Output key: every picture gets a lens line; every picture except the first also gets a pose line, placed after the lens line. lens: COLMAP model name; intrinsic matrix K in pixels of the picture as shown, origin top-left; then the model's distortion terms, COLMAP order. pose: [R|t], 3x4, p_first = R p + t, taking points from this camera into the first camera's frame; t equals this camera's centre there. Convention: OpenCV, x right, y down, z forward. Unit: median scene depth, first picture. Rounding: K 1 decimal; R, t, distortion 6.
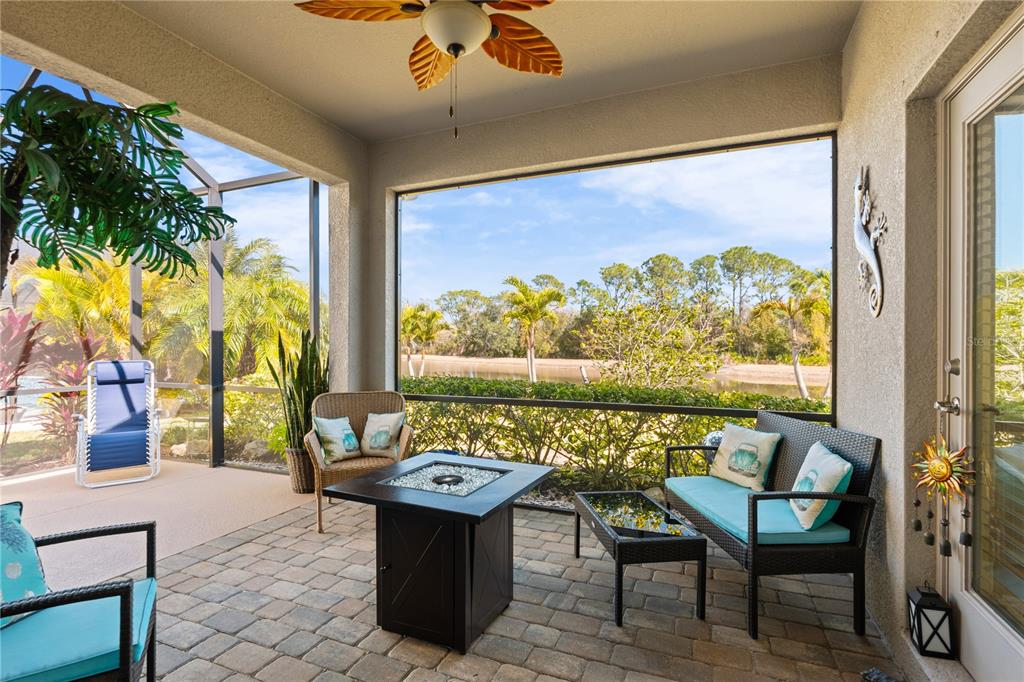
lens RADIAL K [[481.8, 0, 507.5], [0, 481.8, 345.7], [0, 0, 1]] dist [-0.005031, 0.000579]
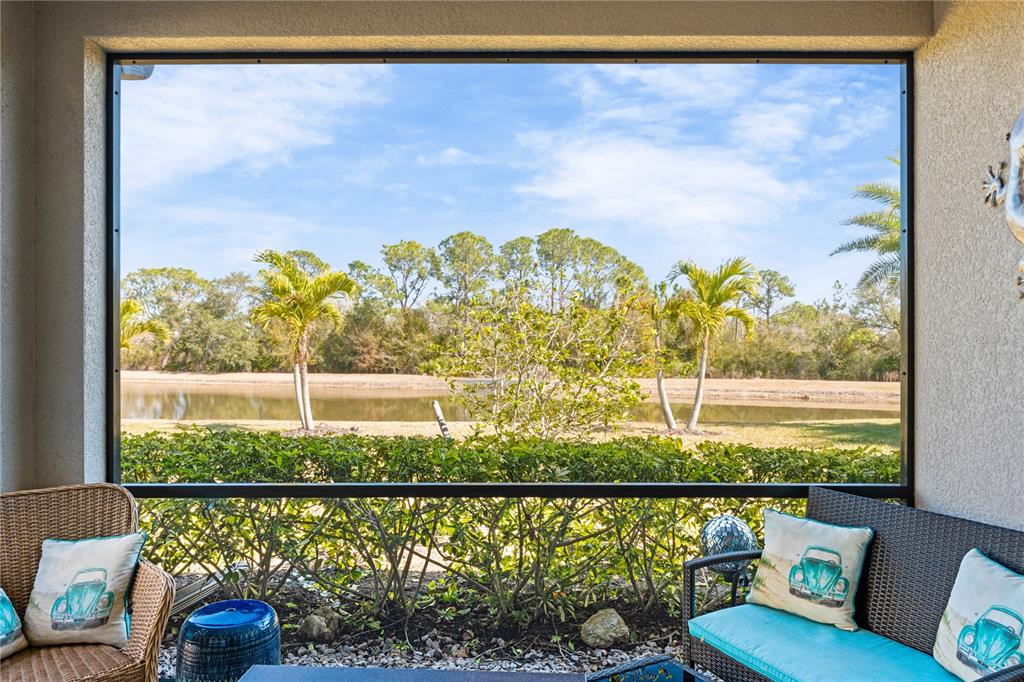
lens RADIAL K [[664.6, 0, 508.3], [0, 664.6, 350.3], [0, 0, 1]] dist [-0.000180, 0.003899]
pose [[0.924923, -0.001546, 0.380152, -0.105104], [0.002953, 0.999991, -0.003119, -0.025014], [-0.380143, 0.004007, 0.924919, 0.229100]]
